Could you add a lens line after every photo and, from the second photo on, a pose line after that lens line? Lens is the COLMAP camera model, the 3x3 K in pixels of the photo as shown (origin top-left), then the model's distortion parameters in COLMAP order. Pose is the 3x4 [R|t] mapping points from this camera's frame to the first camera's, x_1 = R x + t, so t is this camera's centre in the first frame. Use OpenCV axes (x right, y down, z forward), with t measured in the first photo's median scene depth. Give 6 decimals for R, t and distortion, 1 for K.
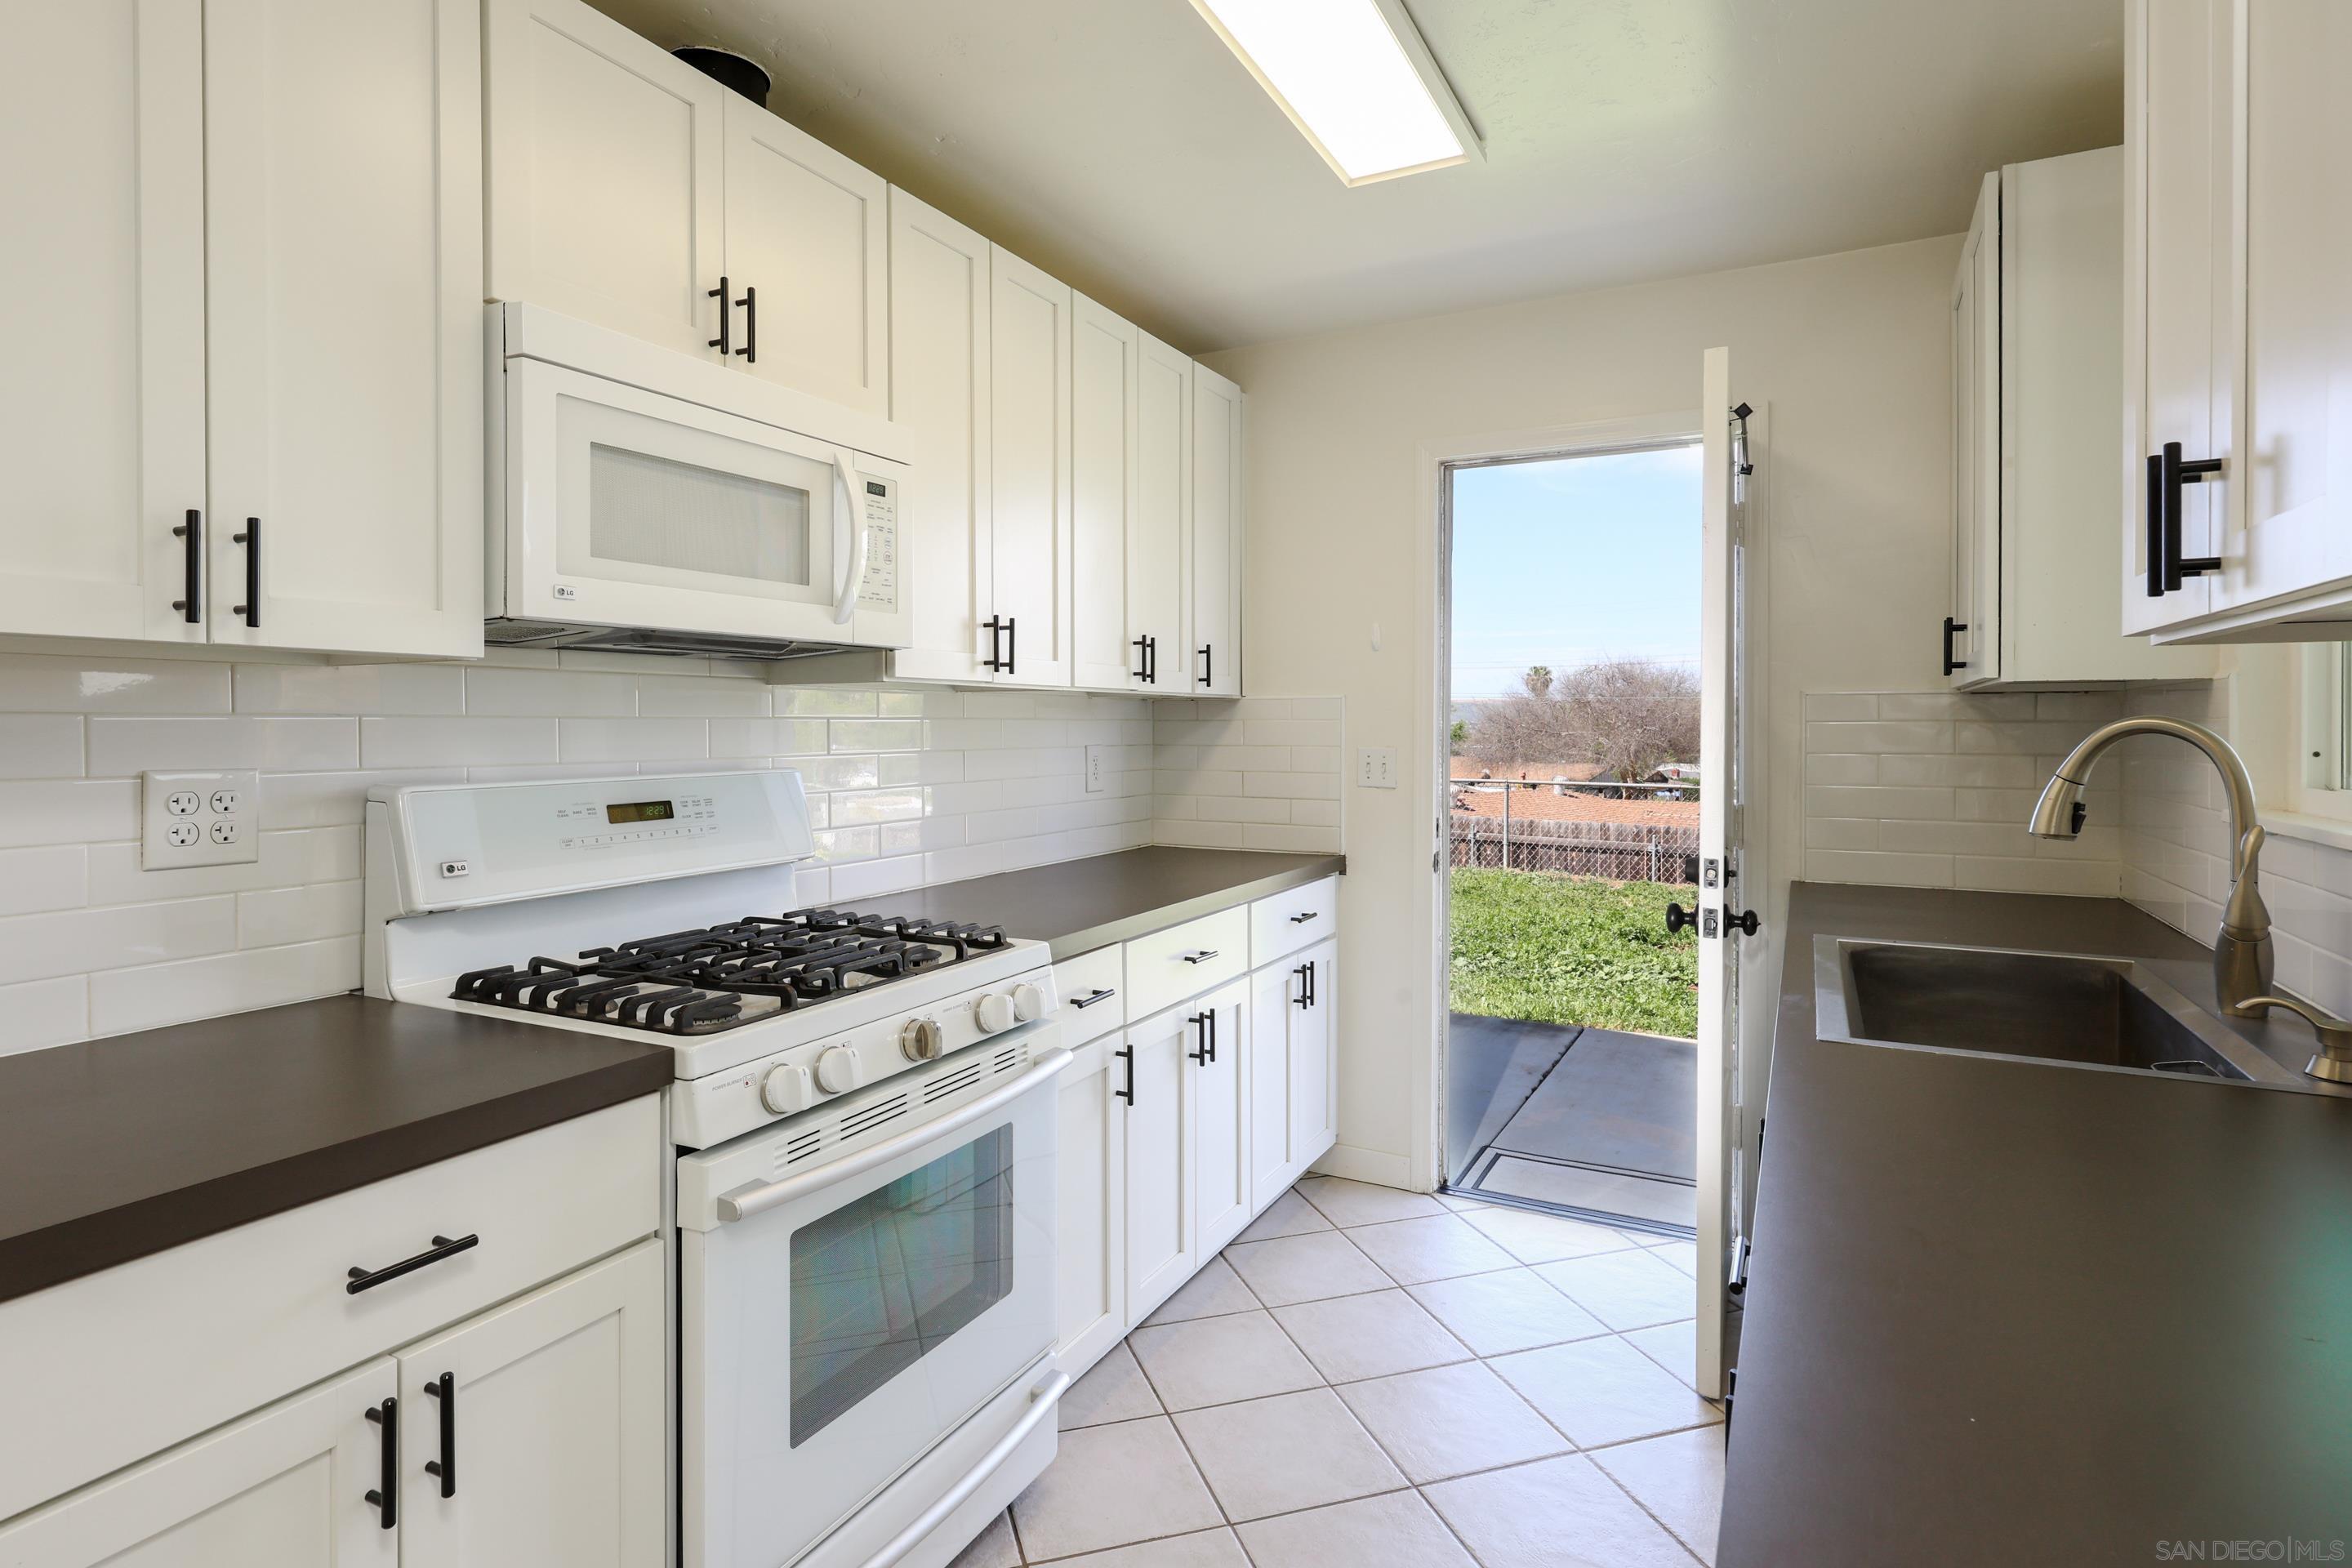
lens RADIAL K [[1210.1, 0, 1176.5], [0, 1210.1, 722.6], [0, 0, 1]] dist [0.001359, 0.001215]
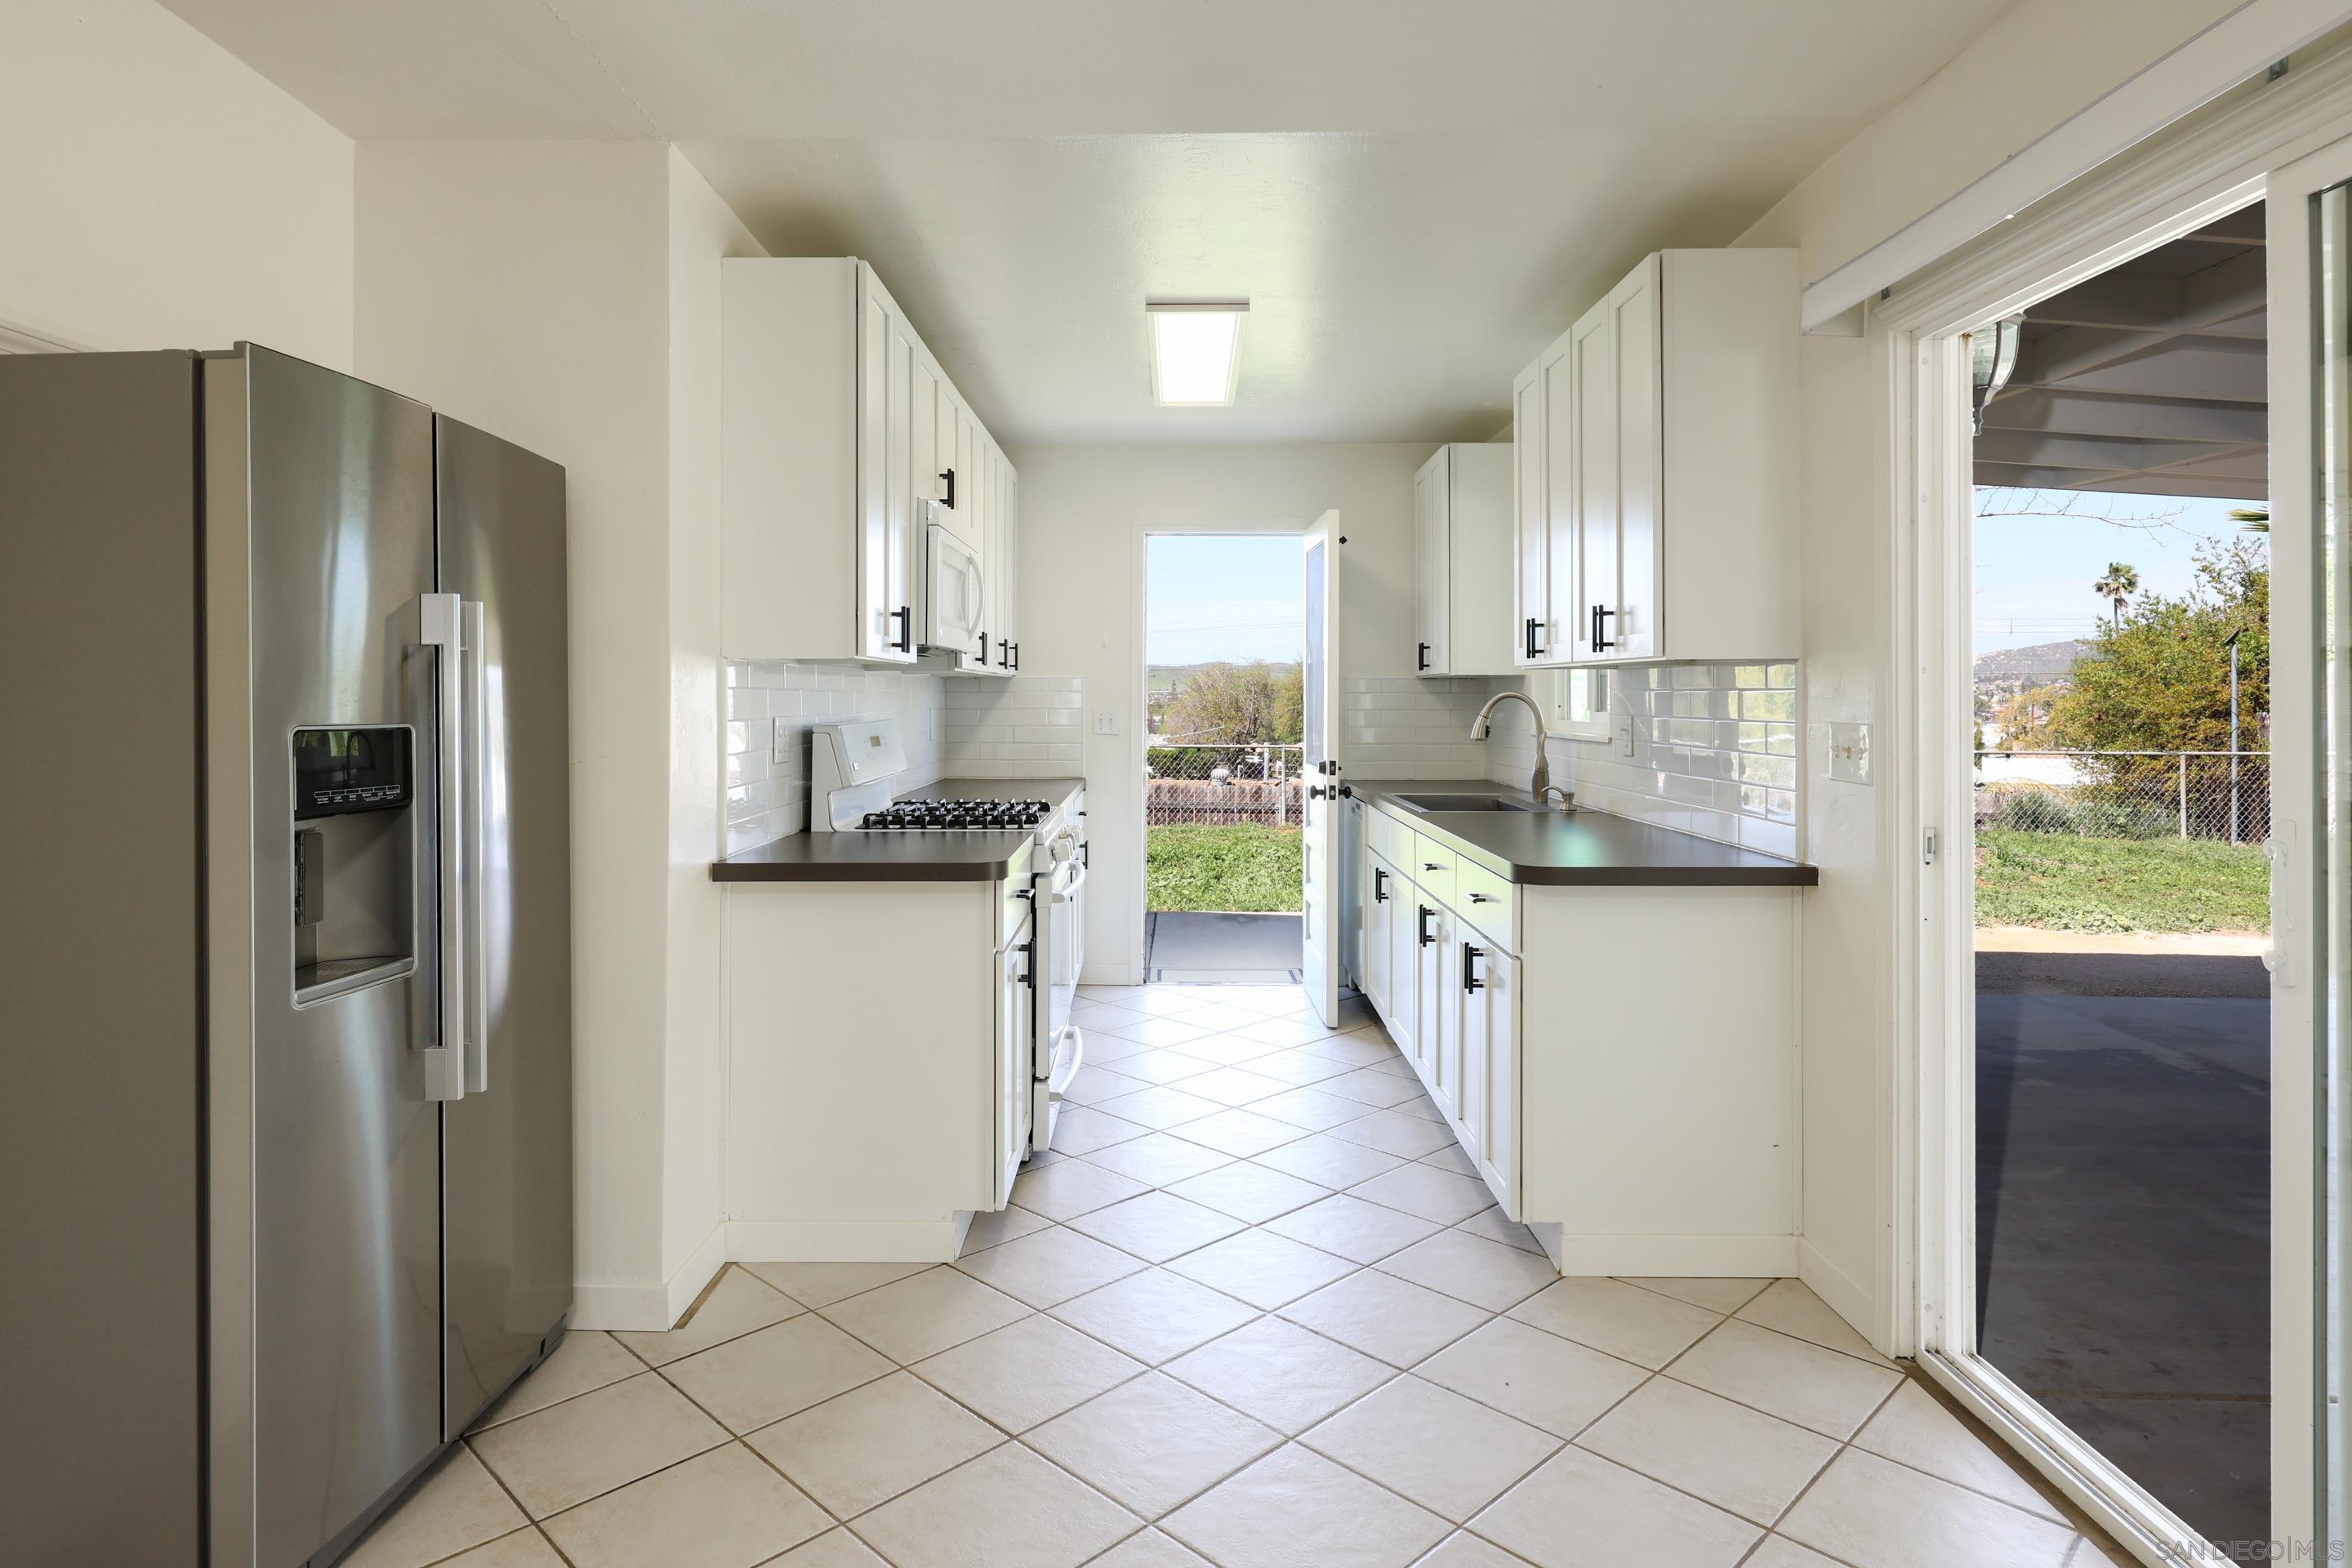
lens RADIAL K [[1338.0, 0, 1128.2], [0, 1338.0, 660.1], [0, 0, 1]] dist [-0.005976, 0.000190]
pose [[0.899037, 0.011335, 0.437725, -0.910753], [-0.000496, 0.999691, -0.024870, -0.000362], [-0.437872, 0.022142, 0.898765, -0.931447]]
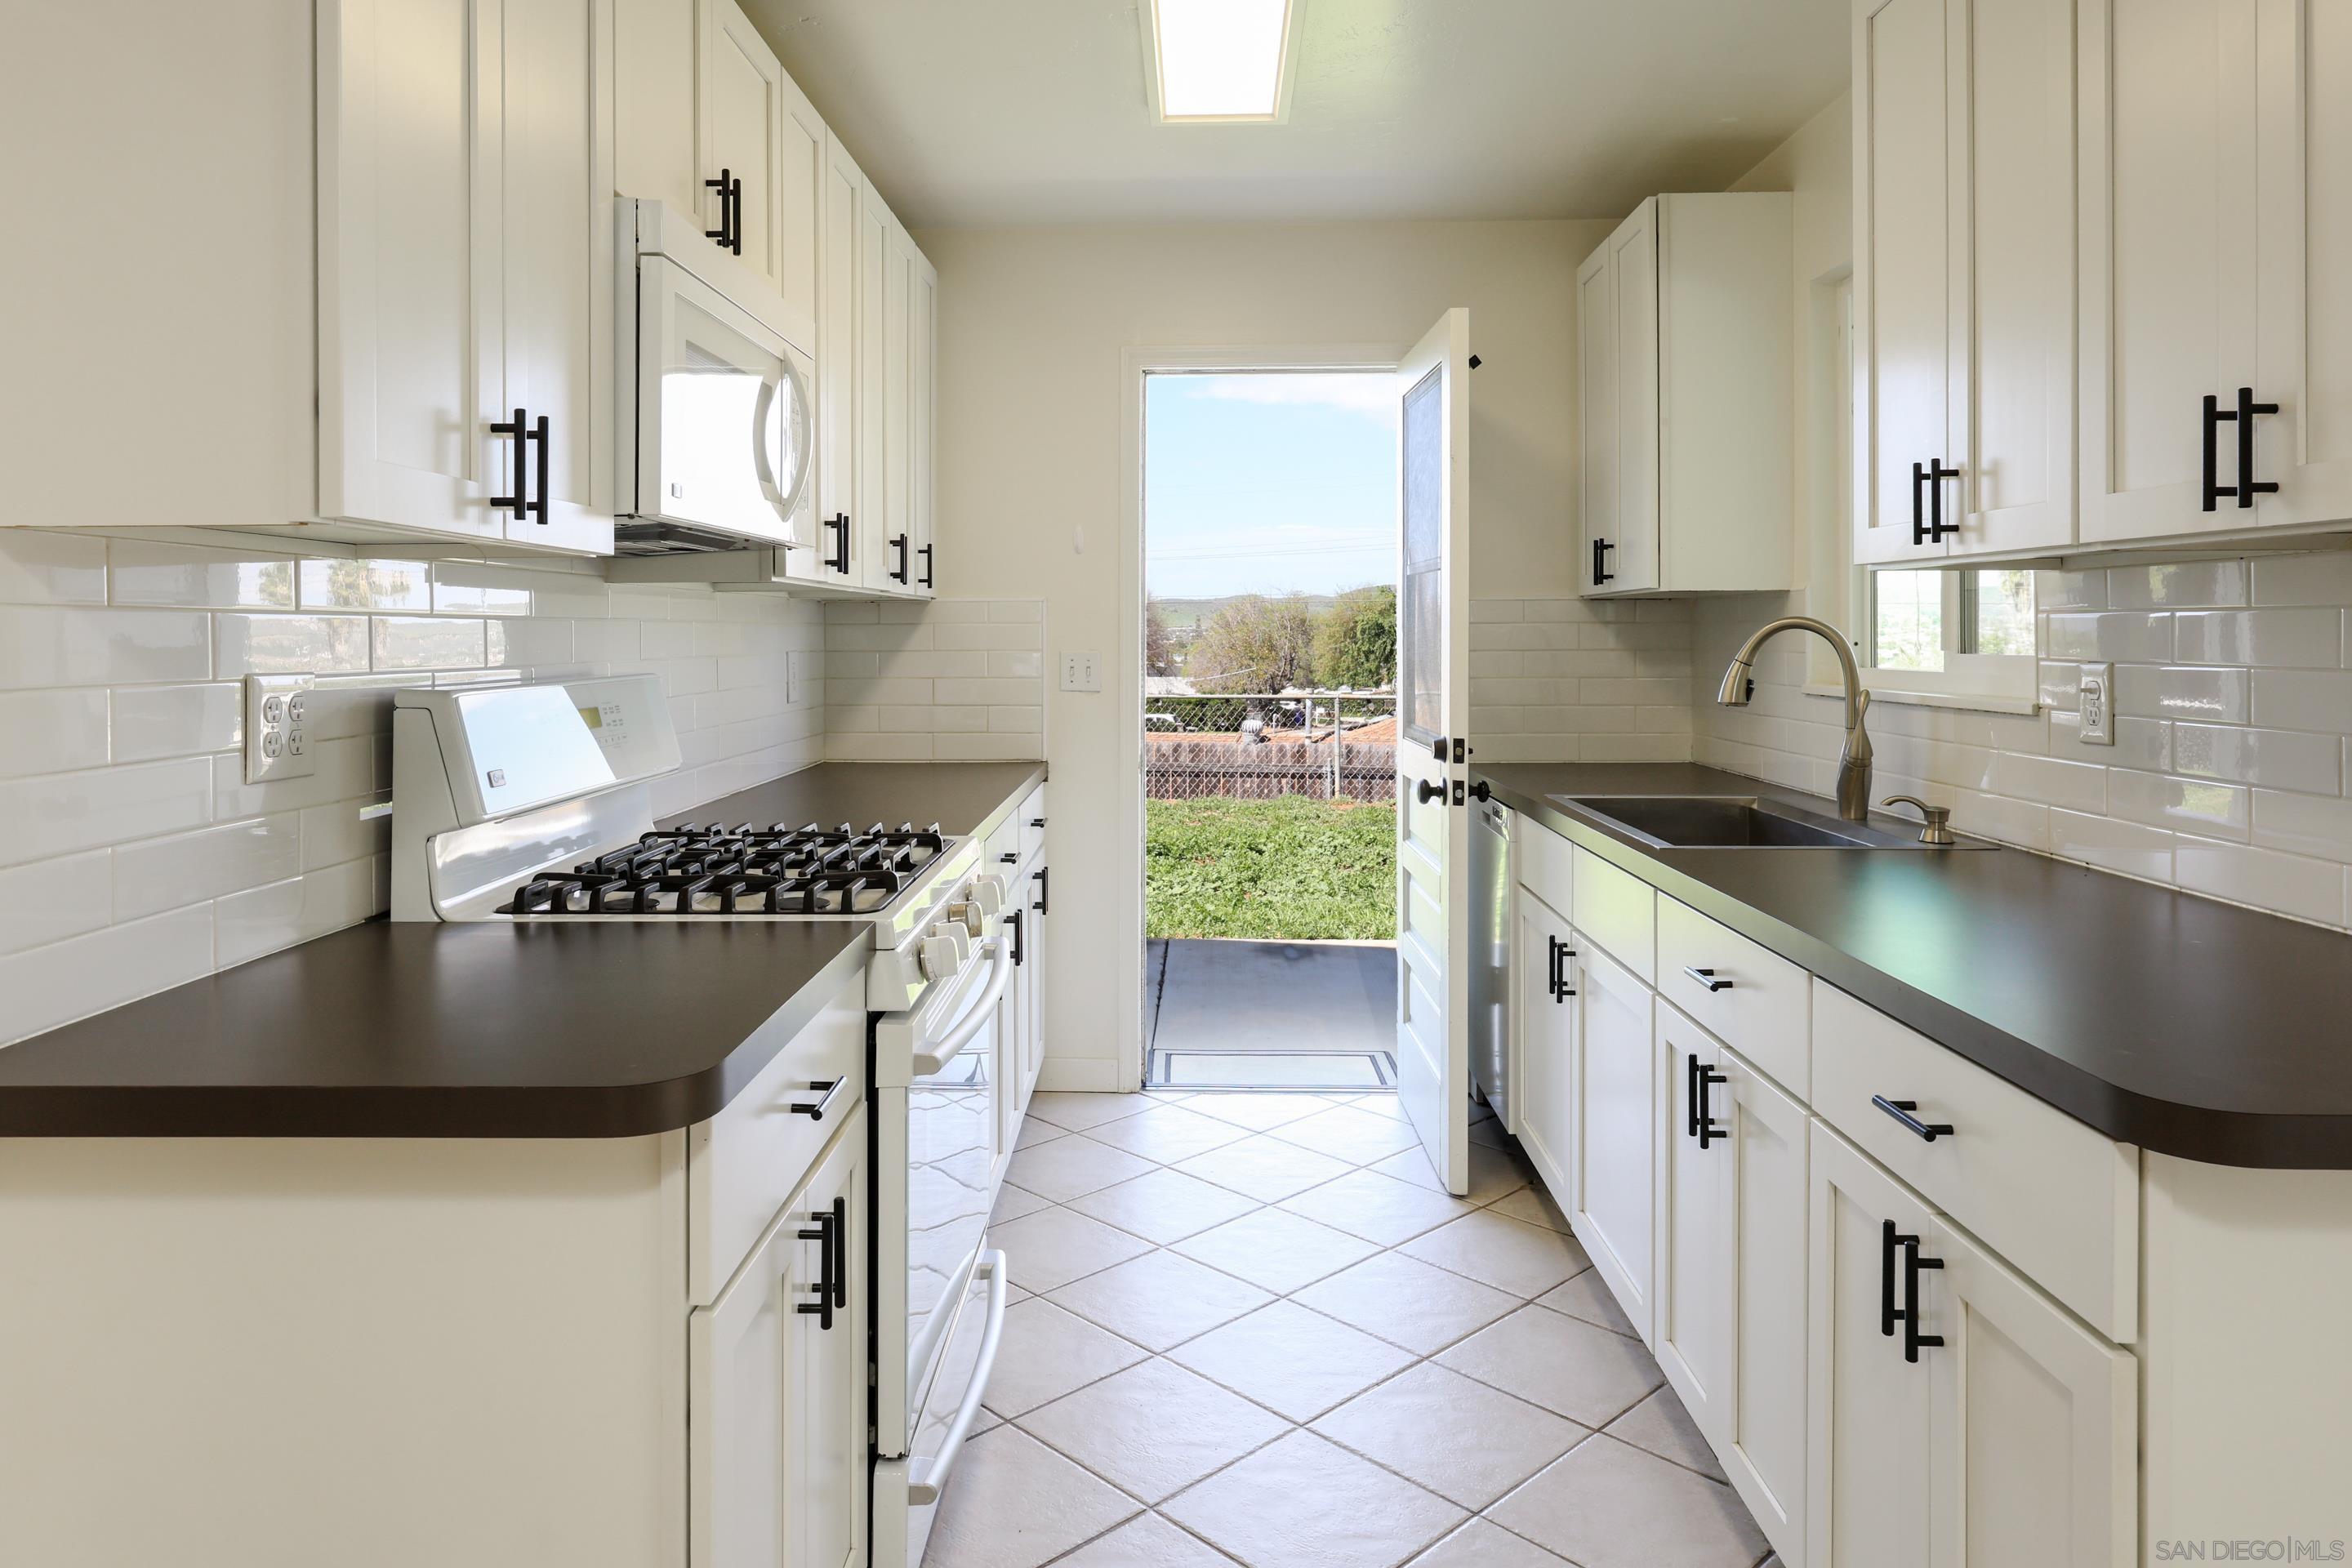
lens RADIAL K [[1495.1, 0, 1125.9], [0, 1495.1, 622.8], [0, 0, 1]] dist [-0.008095, -0.002548]
pose [[0.905322, -0.000620, 0.424726, -0.506913], [0.003117, 0.999982, -0.005184, 0.006388], [-0.424715, 0.006017, 0.905307, -0.197567]]
